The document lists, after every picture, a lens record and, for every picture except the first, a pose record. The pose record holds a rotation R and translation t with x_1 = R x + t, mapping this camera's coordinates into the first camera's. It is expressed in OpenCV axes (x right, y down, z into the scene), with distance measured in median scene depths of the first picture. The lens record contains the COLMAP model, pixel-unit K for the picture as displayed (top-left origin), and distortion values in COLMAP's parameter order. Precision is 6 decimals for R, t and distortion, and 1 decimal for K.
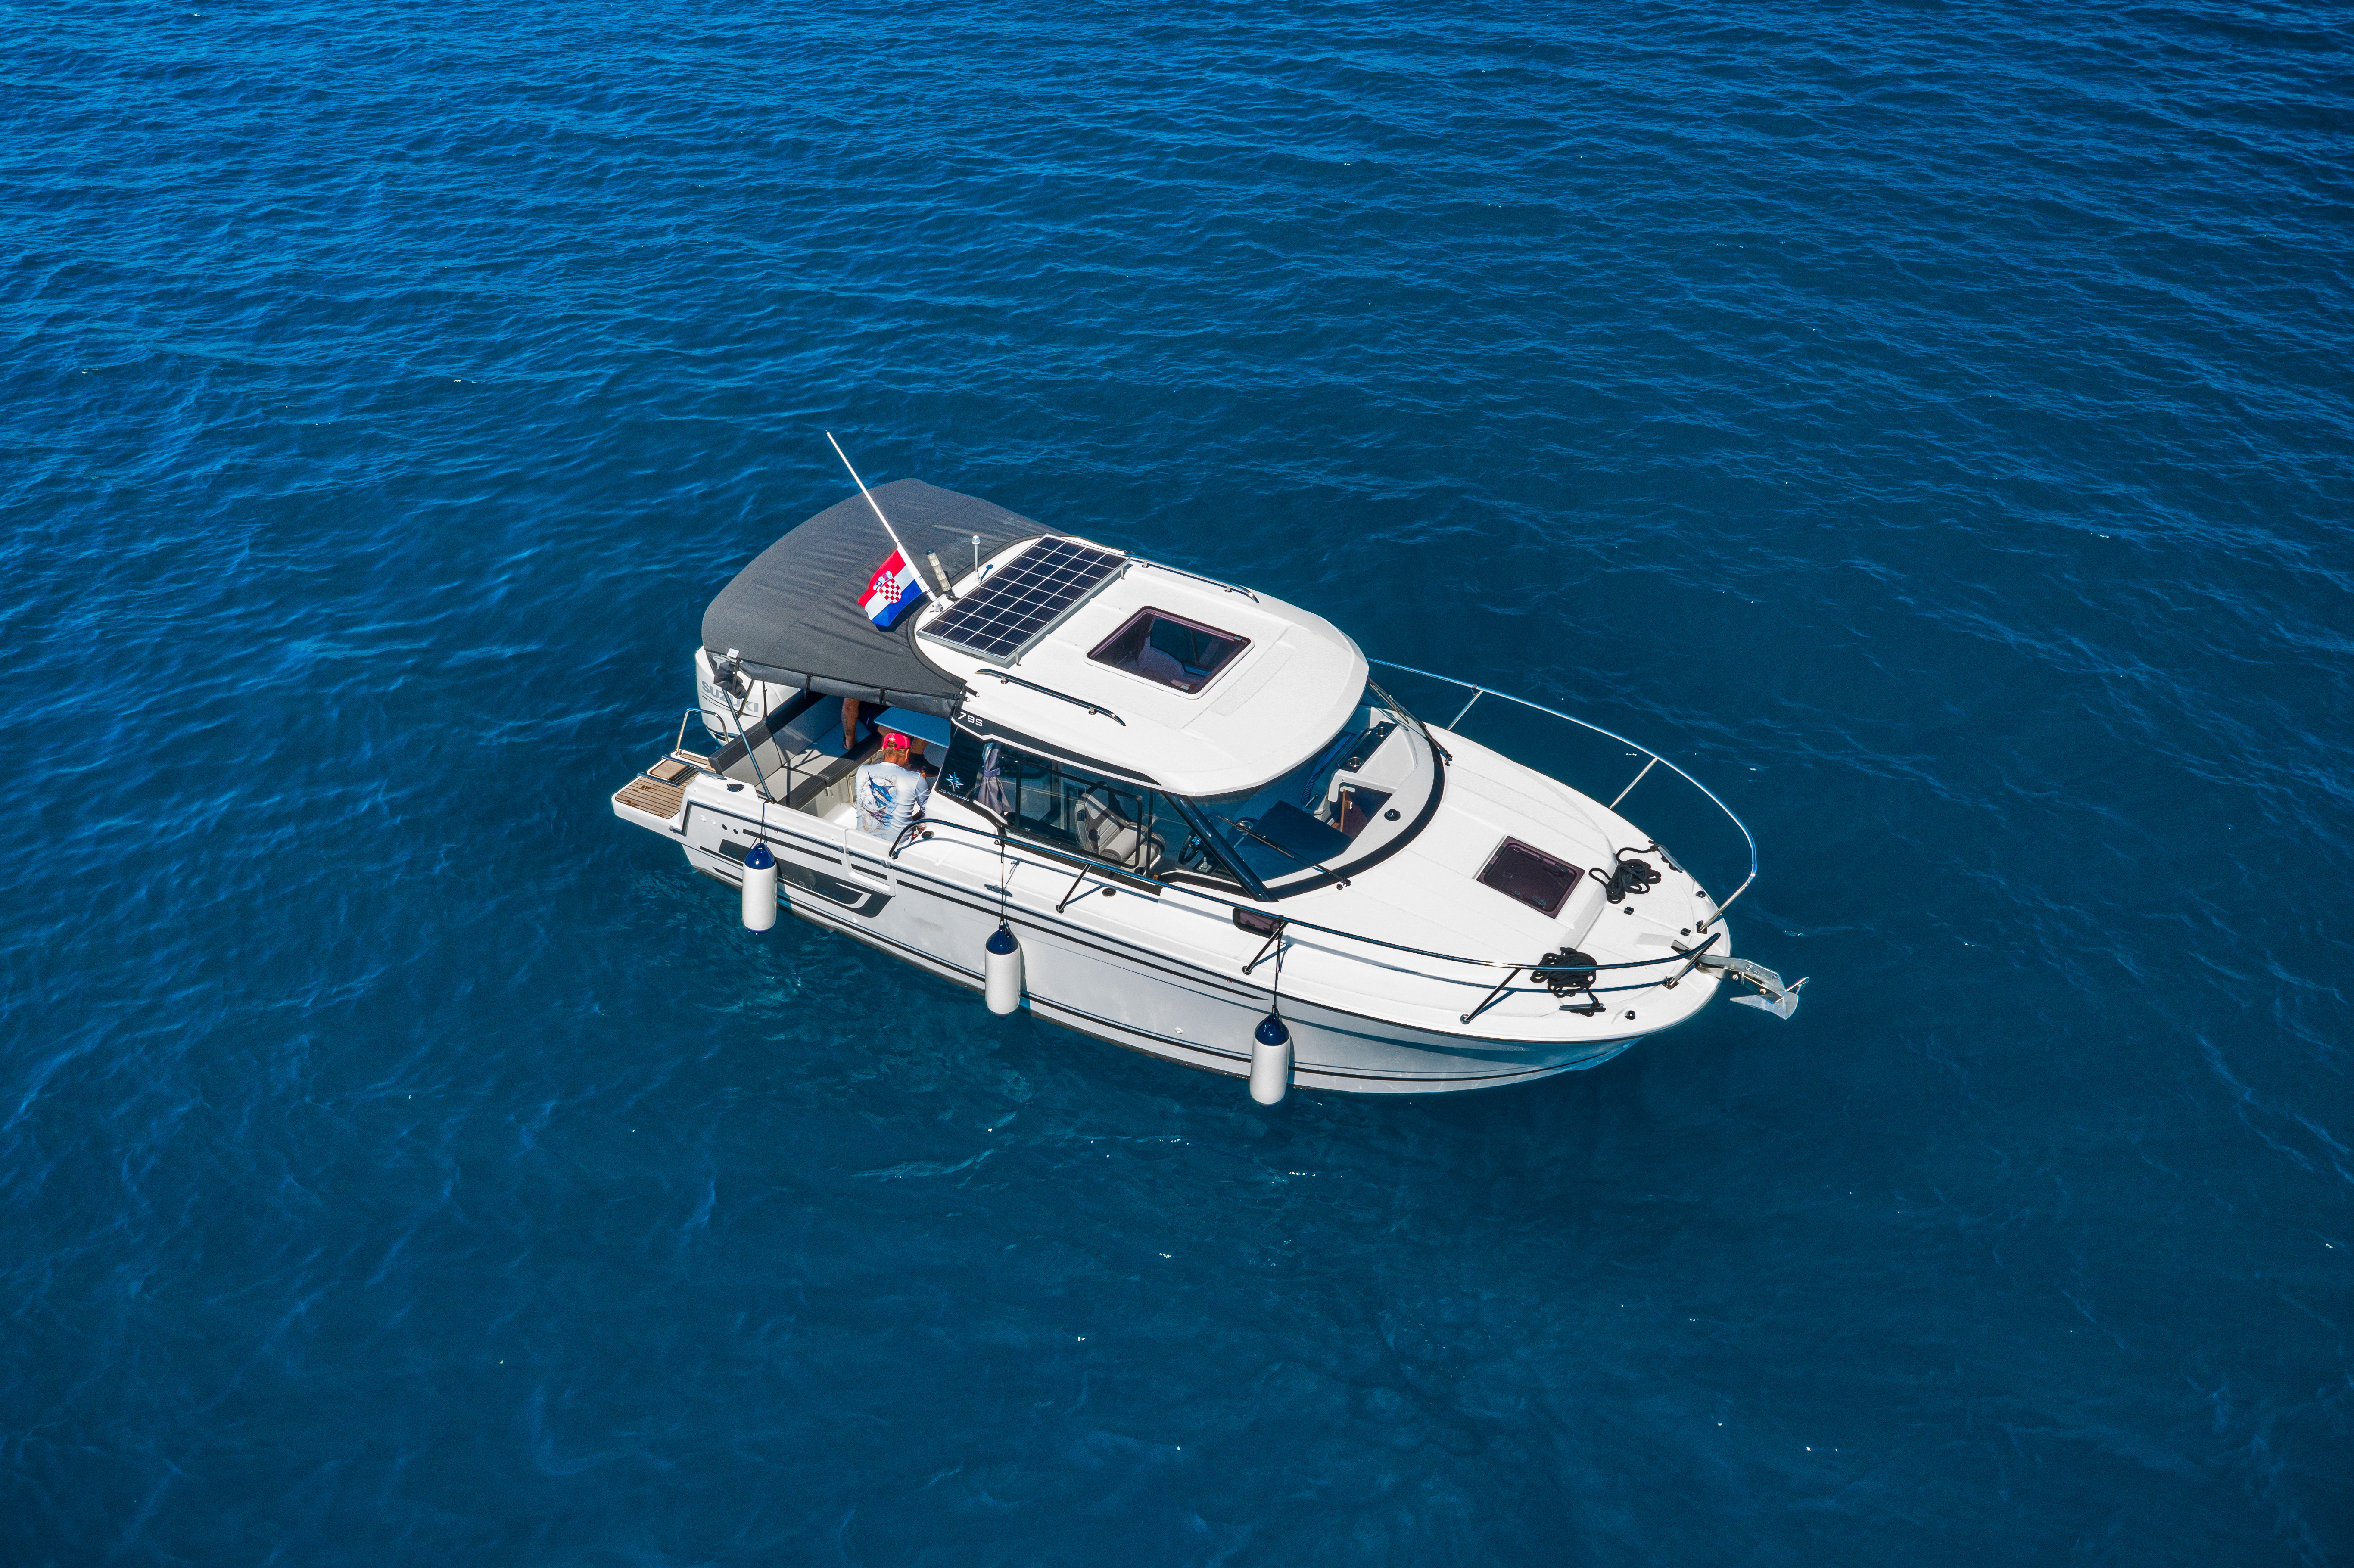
lens RADIAL K [[1779.8, 0, 1177.0], [0, 1779.8, 784.0], [0, 0, 1]] dist [-0.002918, -0.001253]
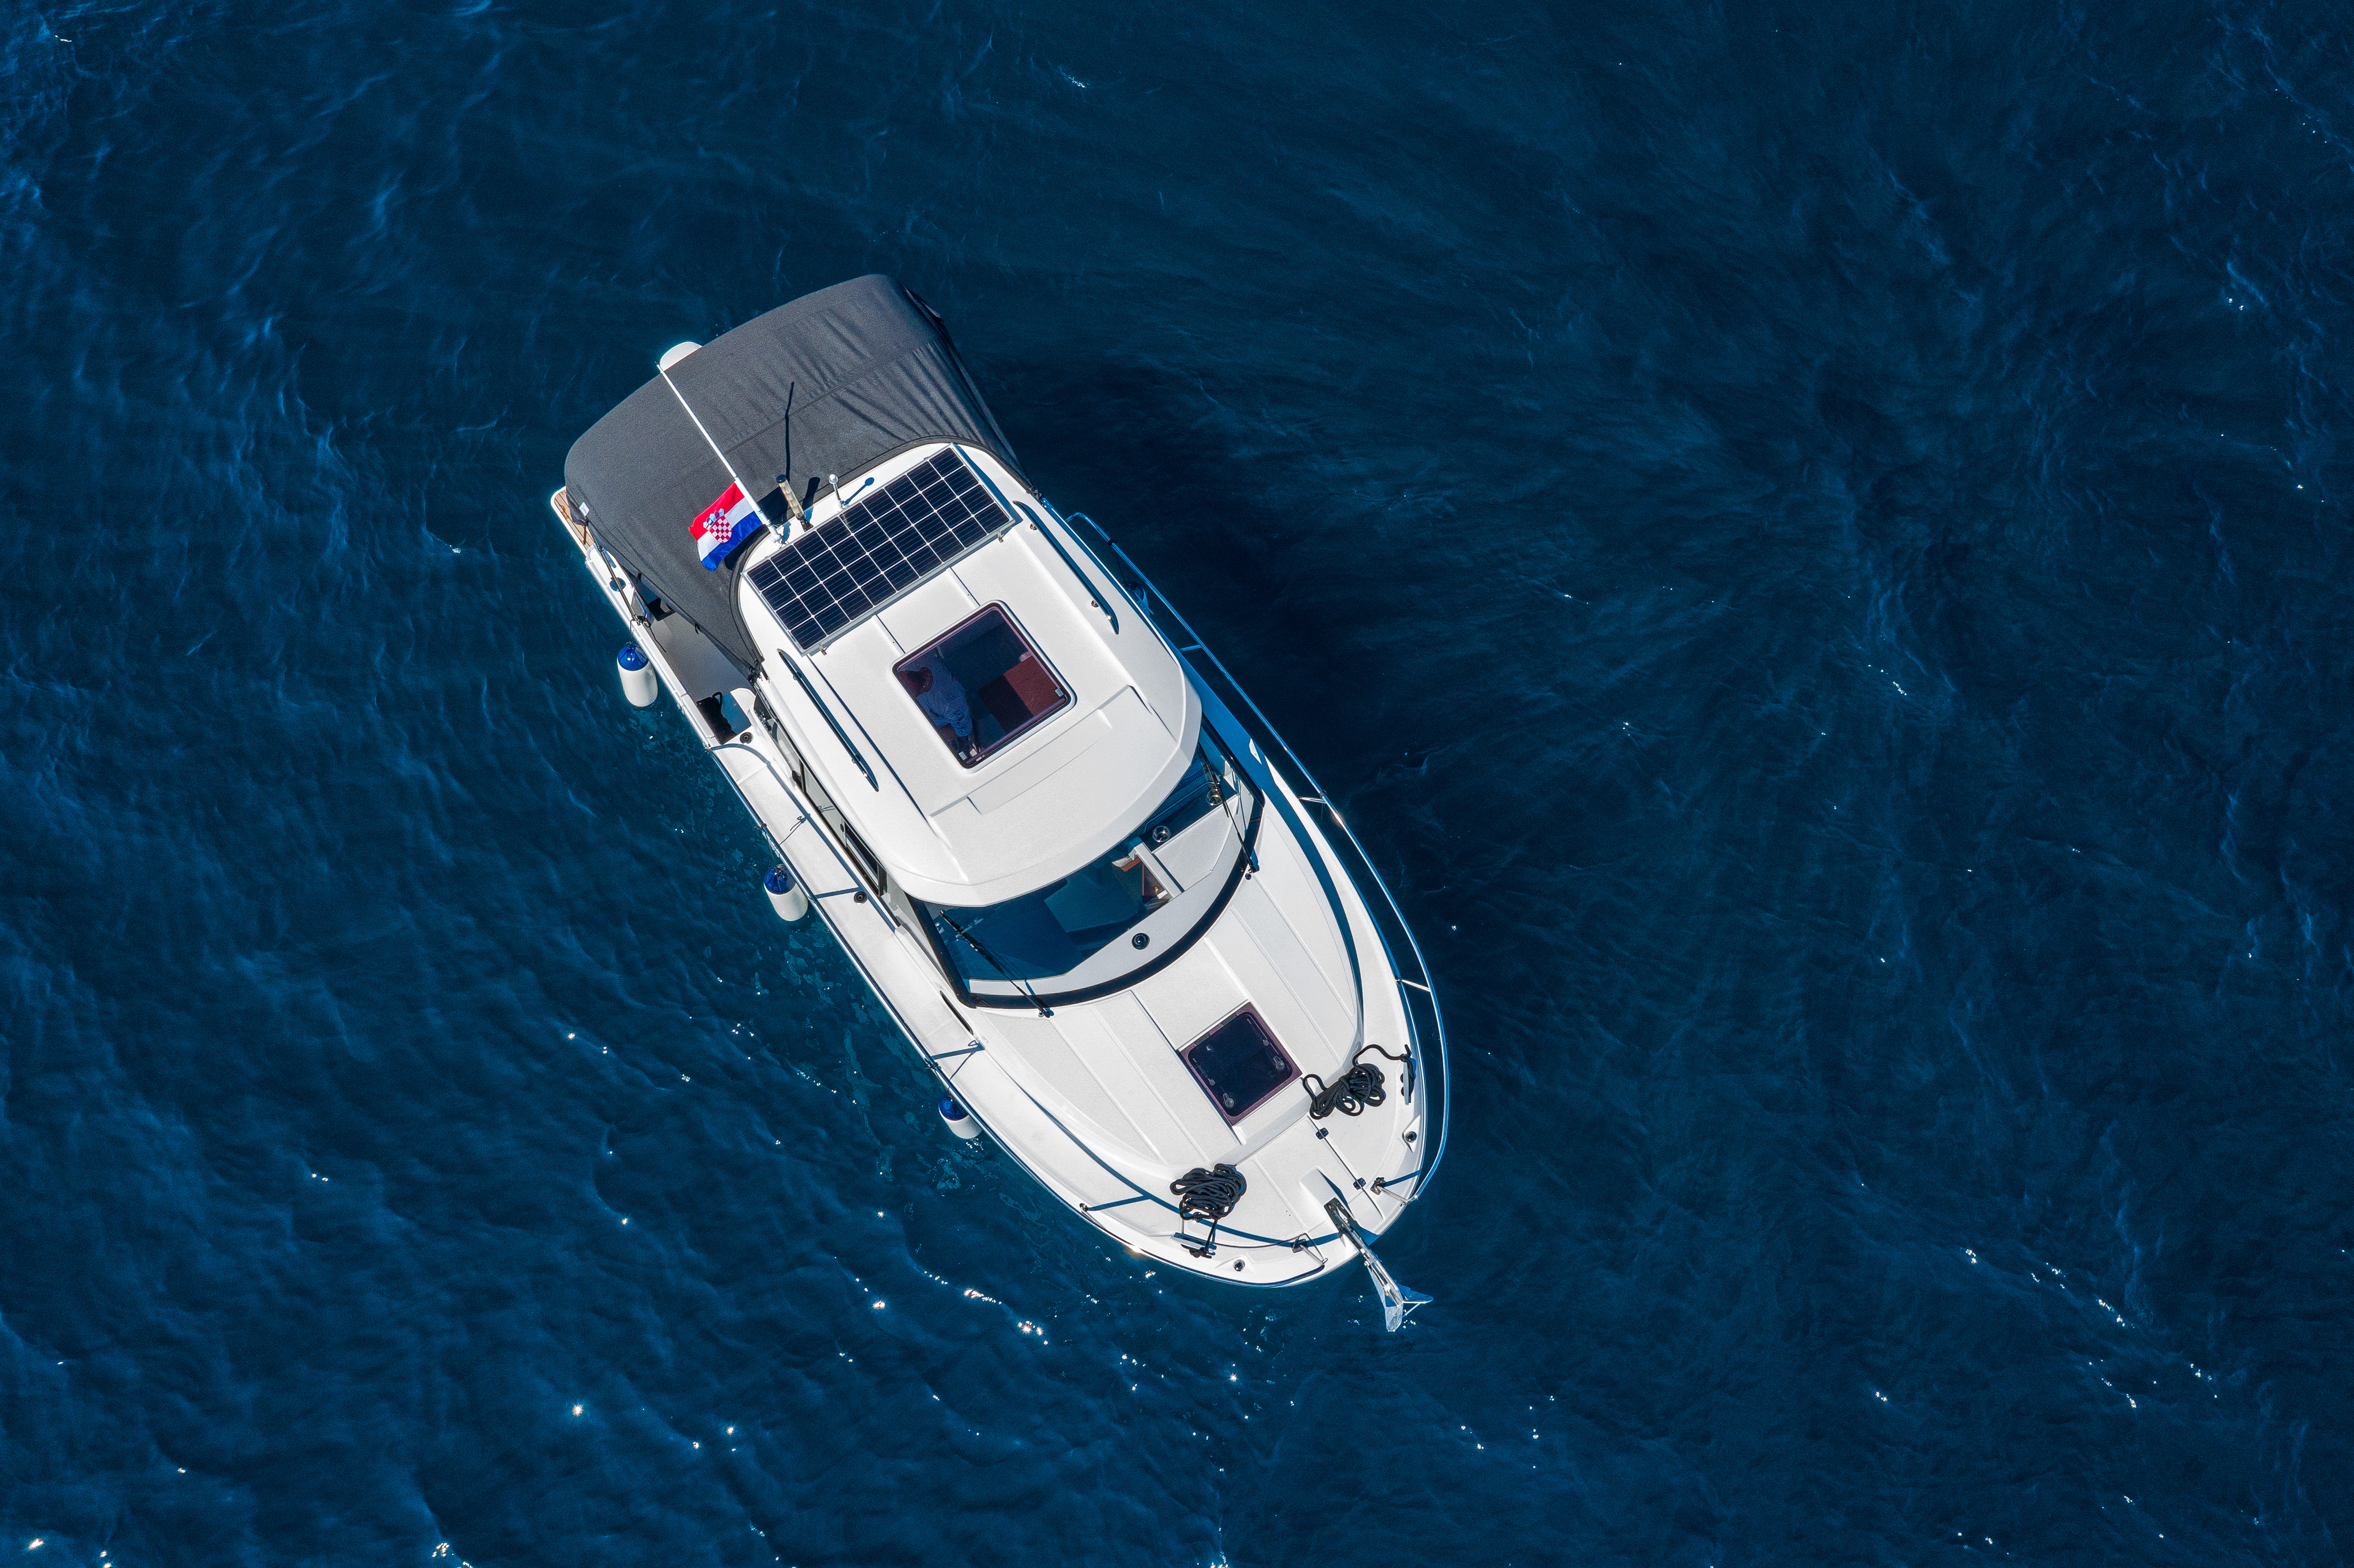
lens RADIAL K [[1779.8, 0, 1177.0], [0, 1779.8, 784.0], [0, 0, 1]] dist [-0.002918, -0.001253]
pose [[0.921376, 0.353779, -0.160953, 0.256438], [-0.225273, 0.823546, 0.520600, -0.537774], [0.316729, -0.443410, 0.838493, 0.242526]]
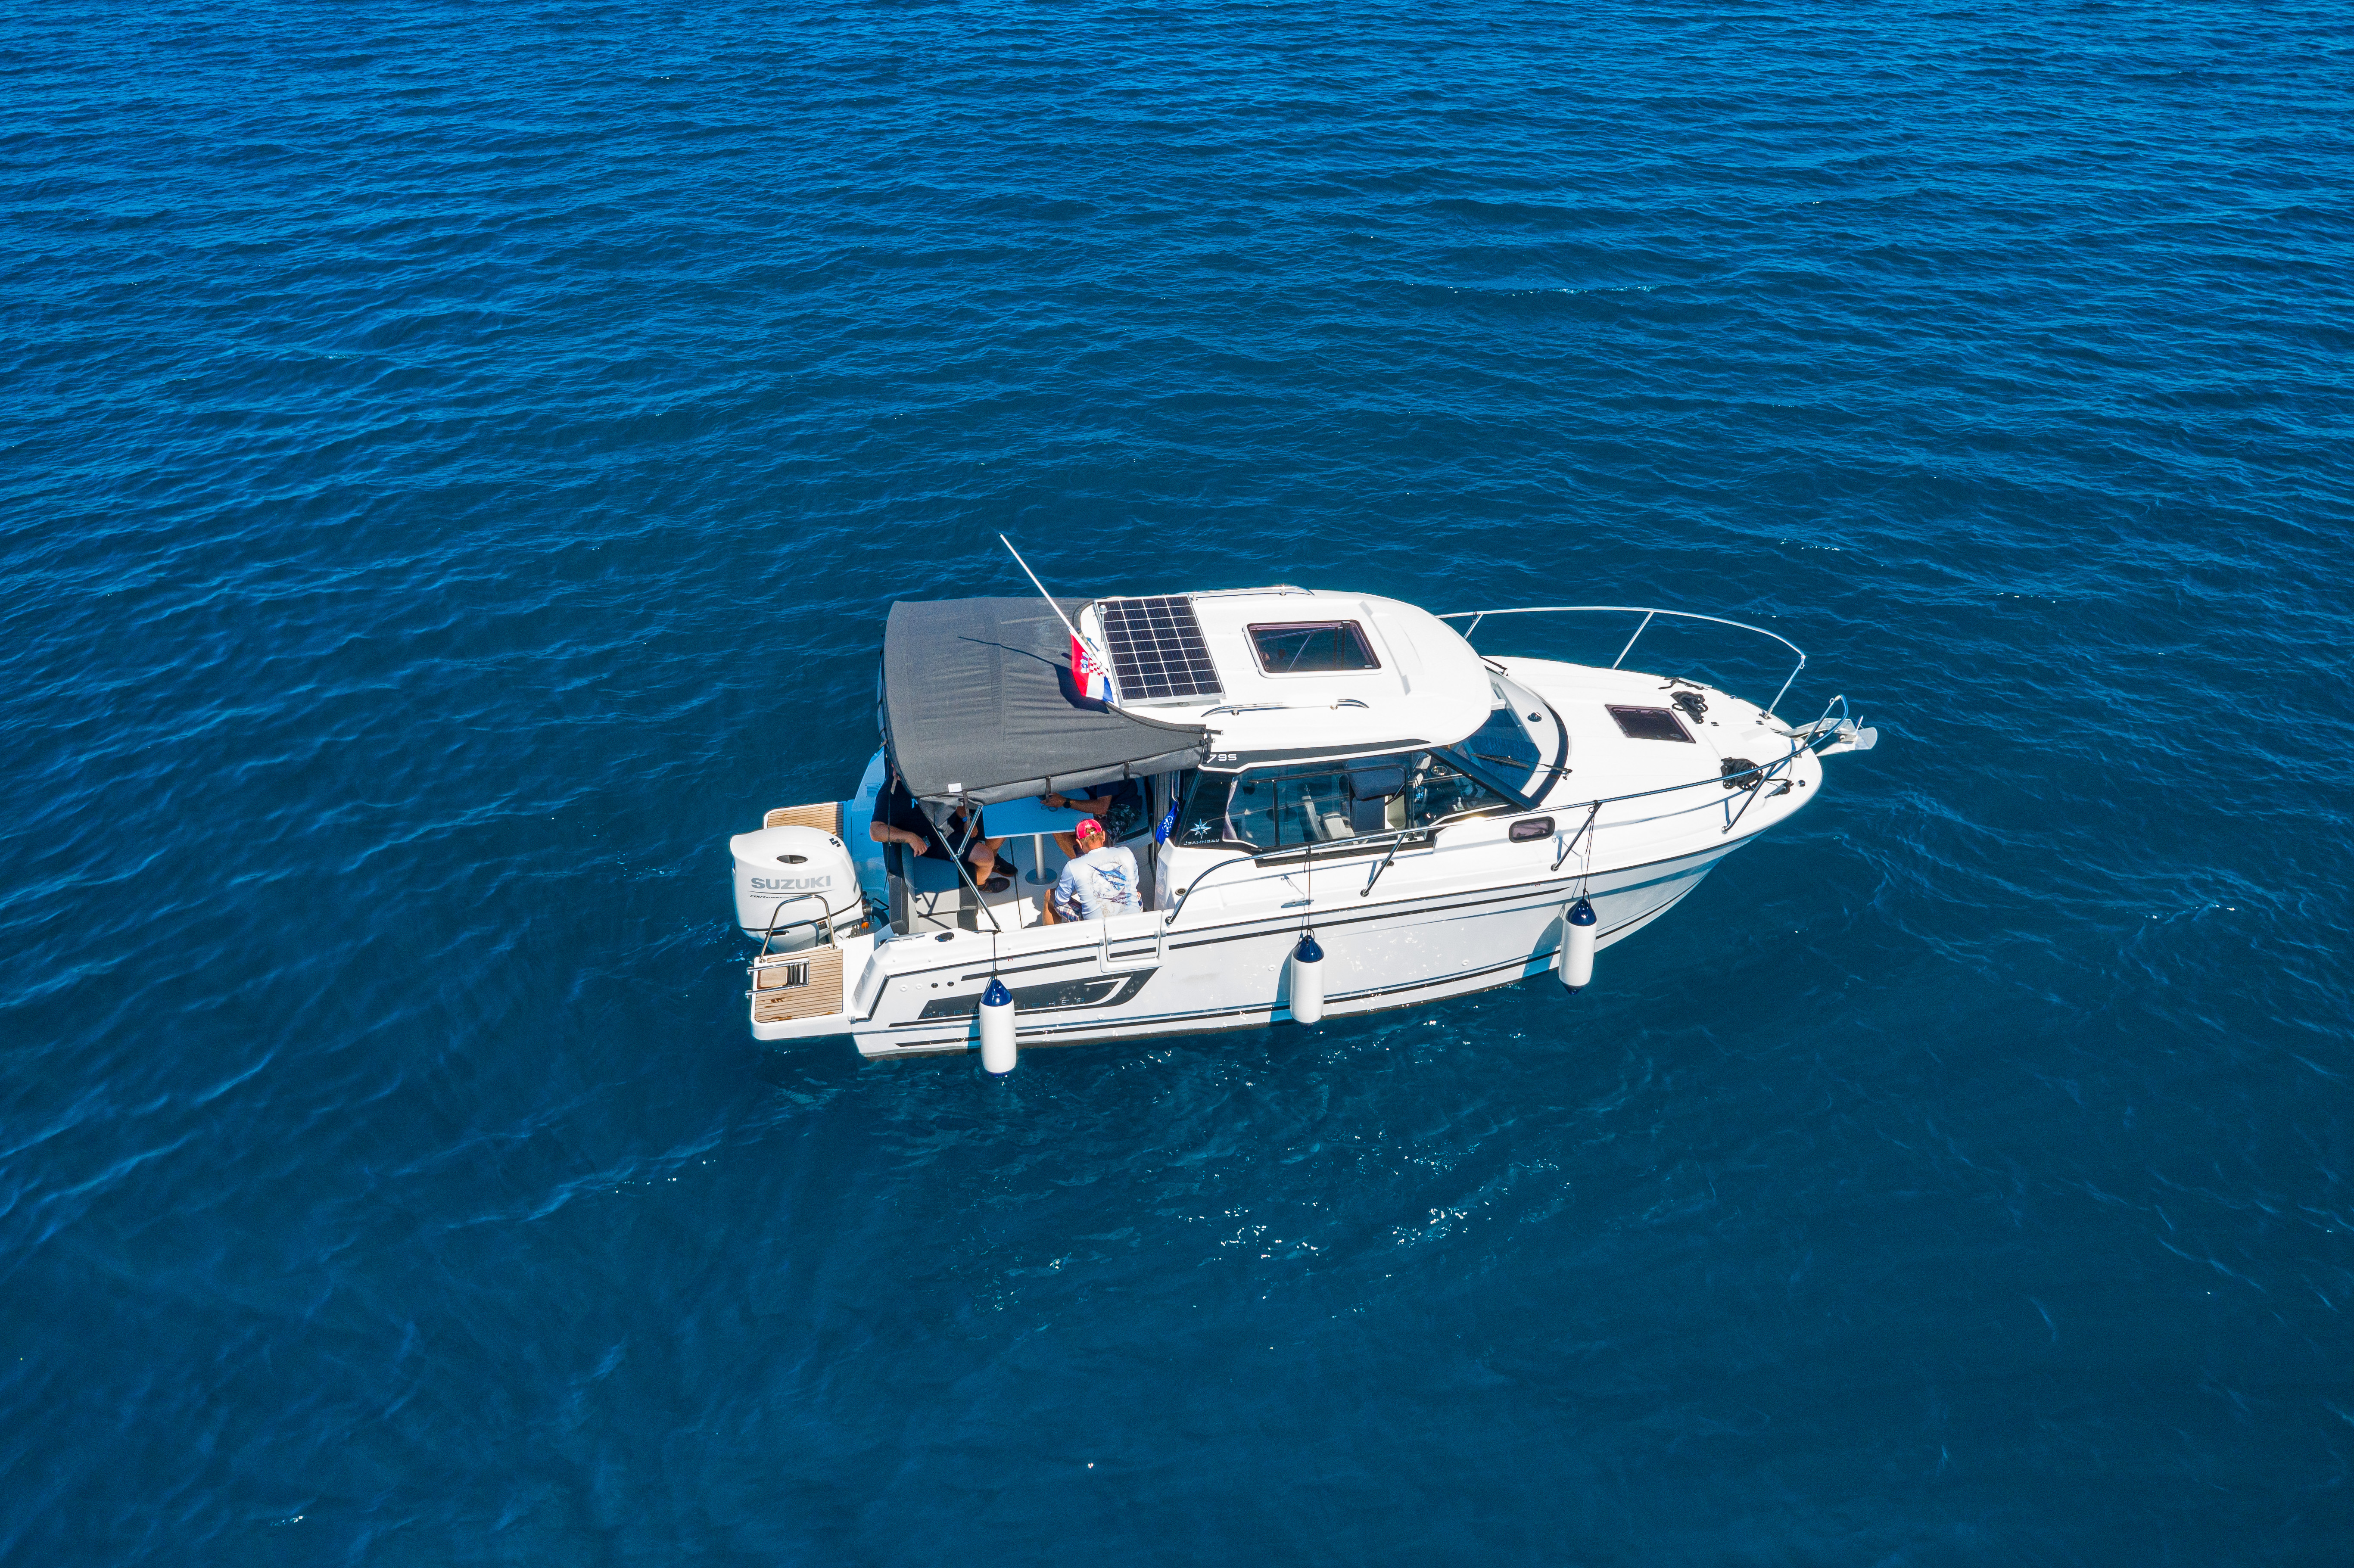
lens RADIAL K [[1779.8, 0, 1177.0], [0, 1779.8, 784.0], [0, 0, 1]] dist [-0.002918, -0.001253]
pose [[0.779707, -0.327726, 0.533529, -0.680082], [0.362574, 0.931008, 0.042010, -0.073865], [-0.510487, 0.160689, 0.844738, 0.143201]]
